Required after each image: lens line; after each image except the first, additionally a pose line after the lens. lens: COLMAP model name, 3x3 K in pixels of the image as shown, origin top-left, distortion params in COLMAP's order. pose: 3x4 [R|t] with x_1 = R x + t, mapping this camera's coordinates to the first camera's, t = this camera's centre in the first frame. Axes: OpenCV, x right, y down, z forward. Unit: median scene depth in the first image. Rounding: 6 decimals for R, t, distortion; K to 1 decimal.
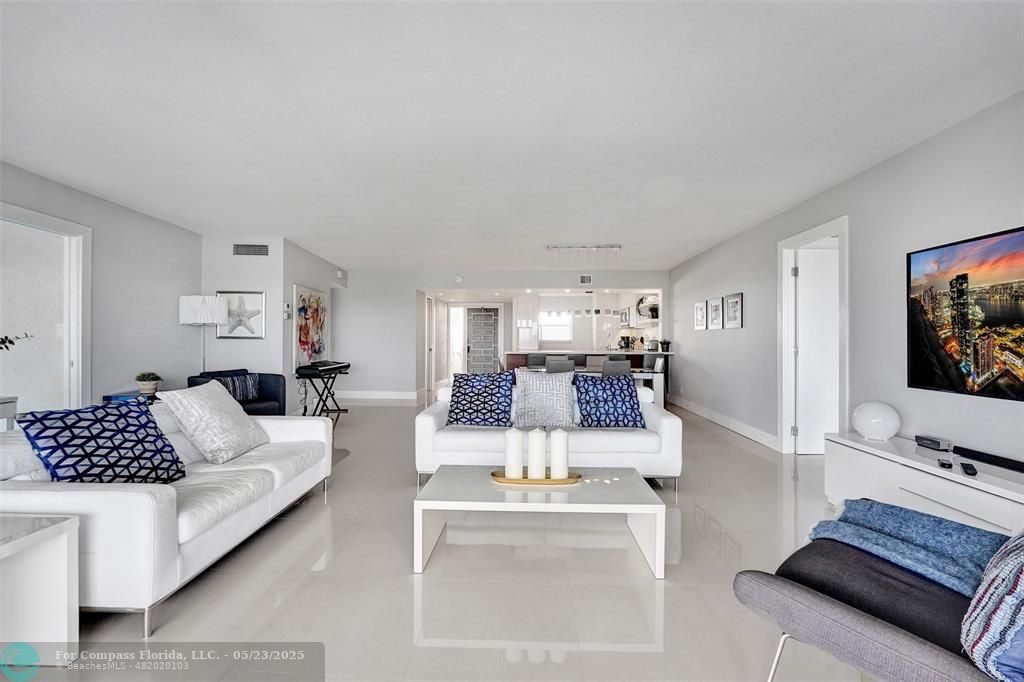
lens RADIAL K [[427.4, 0, 517.2], [0, 427.4, 341.6], [0, 0, 1]] dist [-0.024556, 0.001232]
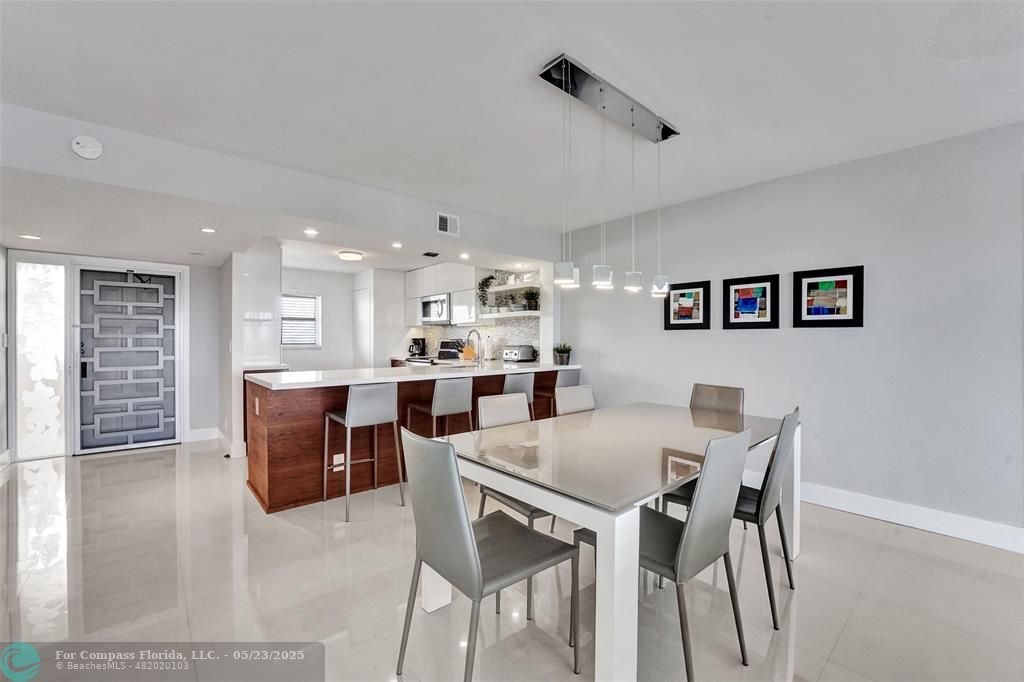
lens RADIAL K [[427.4, 0, 514.1], [0, 427.4, 342.6], [0, 0, 1]] dist [-0.024556, 0.001232]
pose [[0.727917, -0.007241, 0.685627, -0.169770], [0.005157, 0.999974, 0.005086, -0.015968], [-0.685646, -0.000166, 0.727936, 0.832003]]
